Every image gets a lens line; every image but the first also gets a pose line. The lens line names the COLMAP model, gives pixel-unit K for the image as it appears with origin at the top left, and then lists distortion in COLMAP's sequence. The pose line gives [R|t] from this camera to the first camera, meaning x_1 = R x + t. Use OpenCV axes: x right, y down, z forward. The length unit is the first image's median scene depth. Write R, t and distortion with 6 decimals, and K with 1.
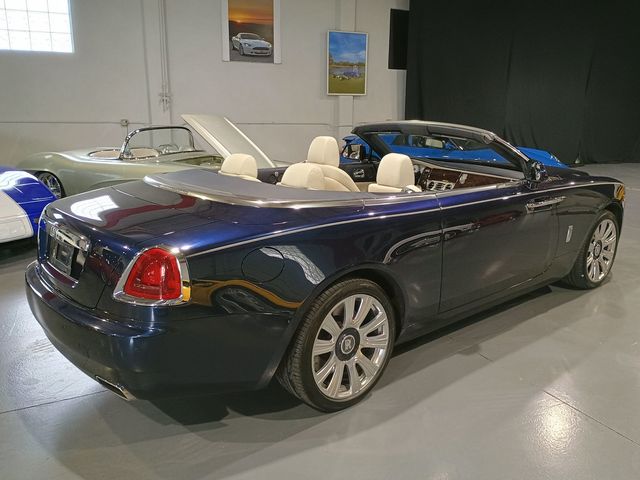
lens RADIAL K [[557.0, 0, 331.0], [0, 557.0, 245.9], [0, 0, 1]] dist [0.059153, -0.060188]
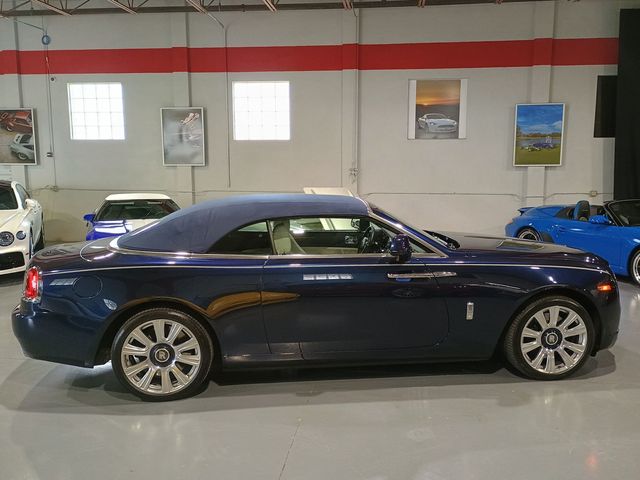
lens RADIAL K [[557.0, 0, 331.0], [0, 557.0, 245.9], [0, 0, 1]] dist [0.059153, -0.060188]
pose [[0.825955, 0.068038, -0.559616, 0.323125], [-0.130837, 0.988720, -0.072897, -0.013358], [0.548344, 0.133428, 0.825540, 0.009912]]
